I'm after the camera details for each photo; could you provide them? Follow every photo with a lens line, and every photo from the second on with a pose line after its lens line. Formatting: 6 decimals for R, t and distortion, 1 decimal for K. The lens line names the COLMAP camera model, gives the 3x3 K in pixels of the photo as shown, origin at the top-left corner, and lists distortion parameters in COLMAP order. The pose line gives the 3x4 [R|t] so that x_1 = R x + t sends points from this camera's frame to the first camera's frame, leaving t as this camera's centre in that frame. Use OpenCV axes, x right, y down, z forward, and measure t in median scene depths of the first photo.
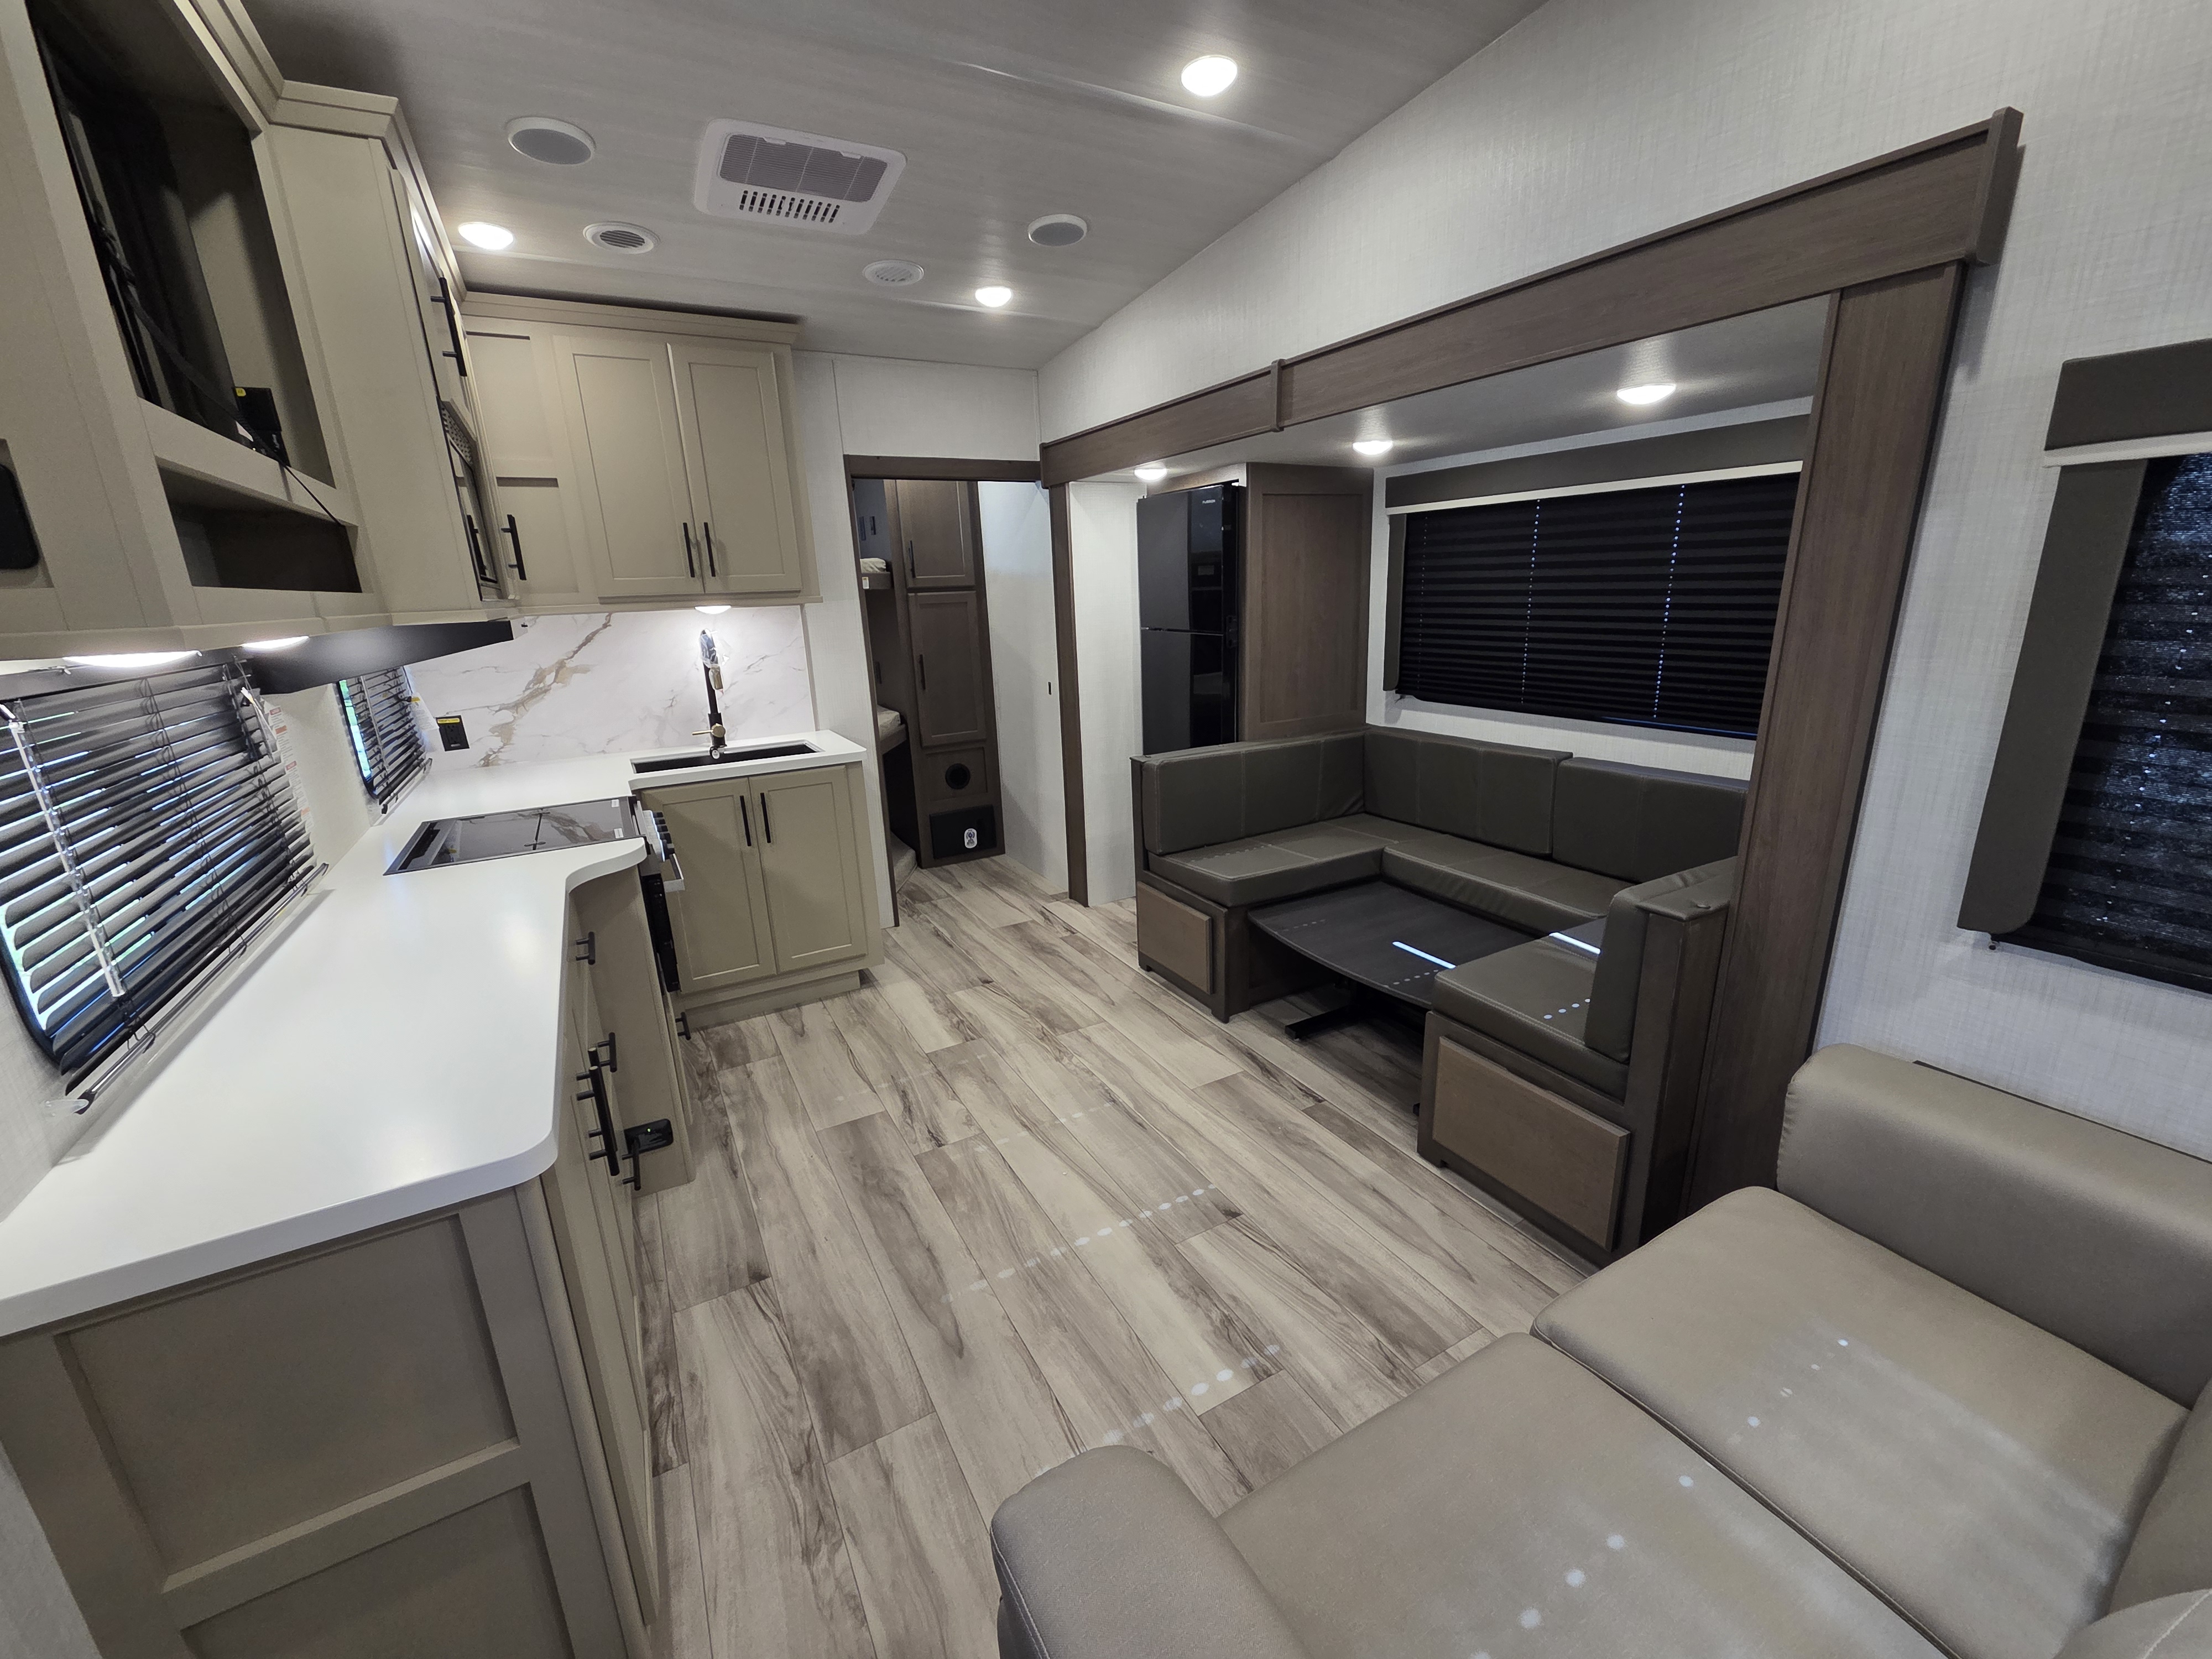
lens RADIAL K [[893.9, 0, 1105.5], [0, 893.9, 836.5], [0, 0, 1]] dist [0.000812, 0.000012]
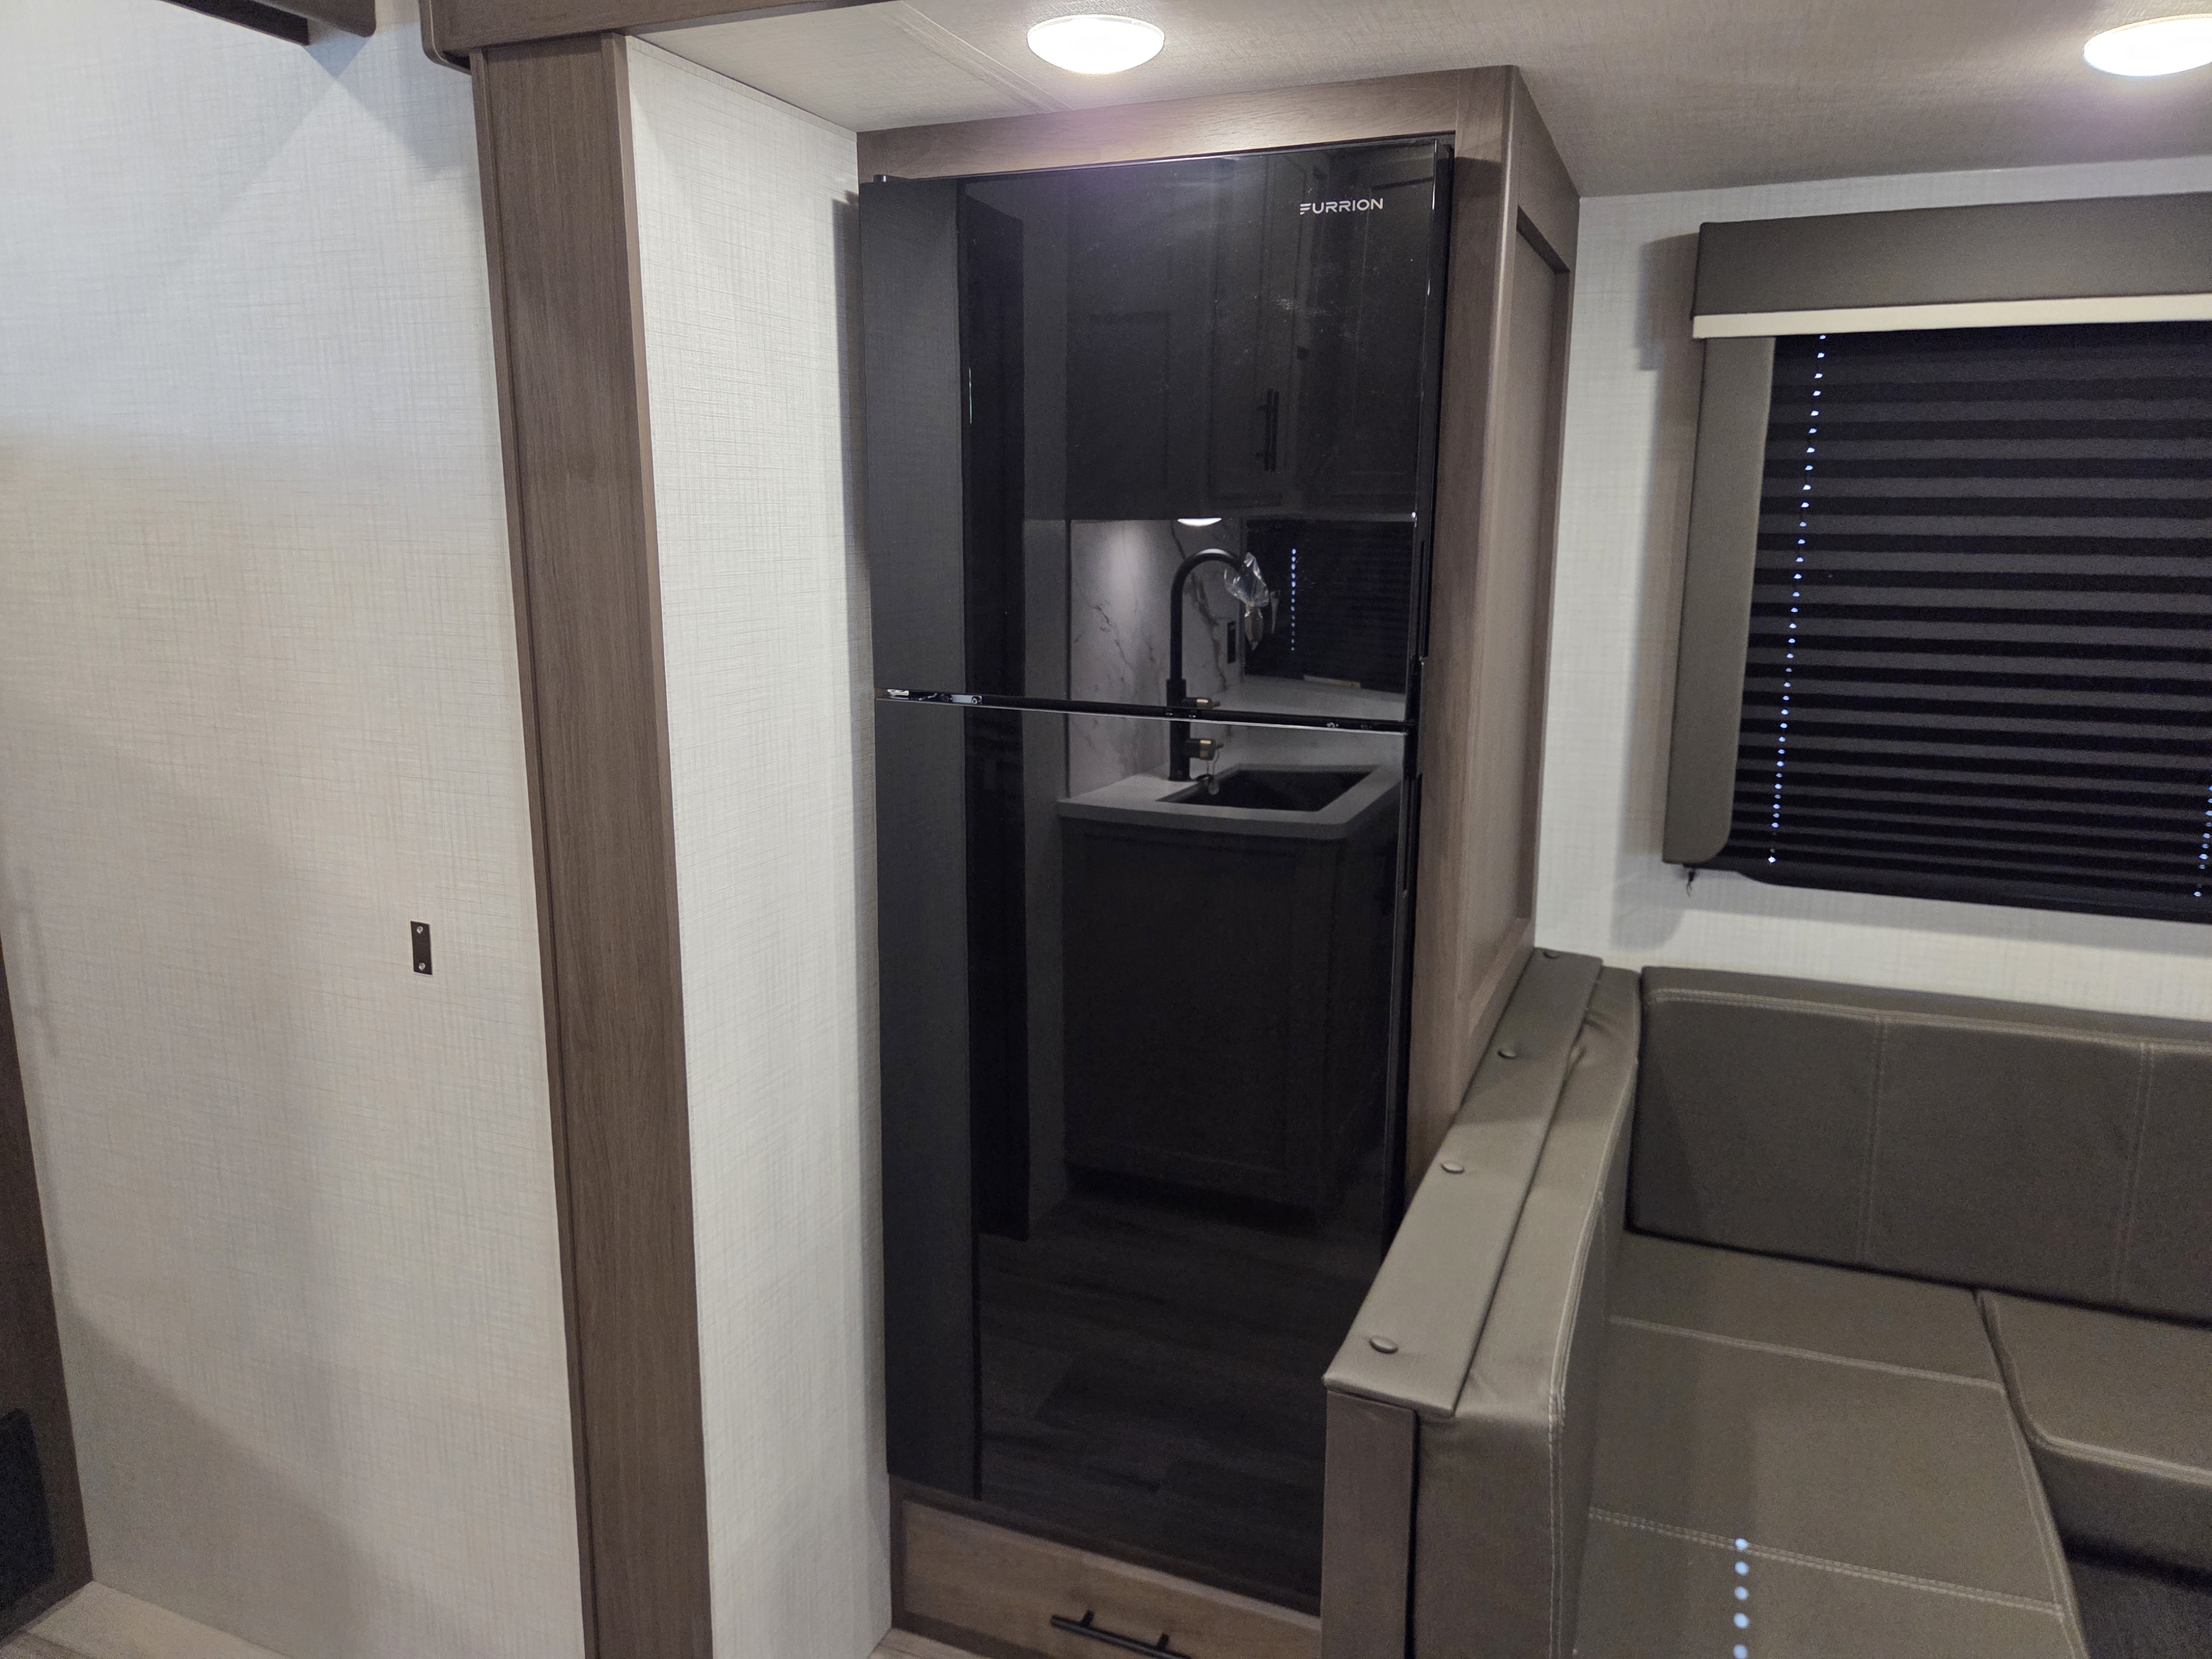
lens RADIAL K [[1479.5, 0, 1115.6], [0, 1479.5, 816.6], [0, 0, 1]] dist [0.045333, -0.008547]
pose [[0.781608, -0.094605, 0.616554, -0.190442], [0.143085, 0.989268, -0.029595, -0.197083], [-0.607137, 0.111351, 0.786756, 0.700604]]
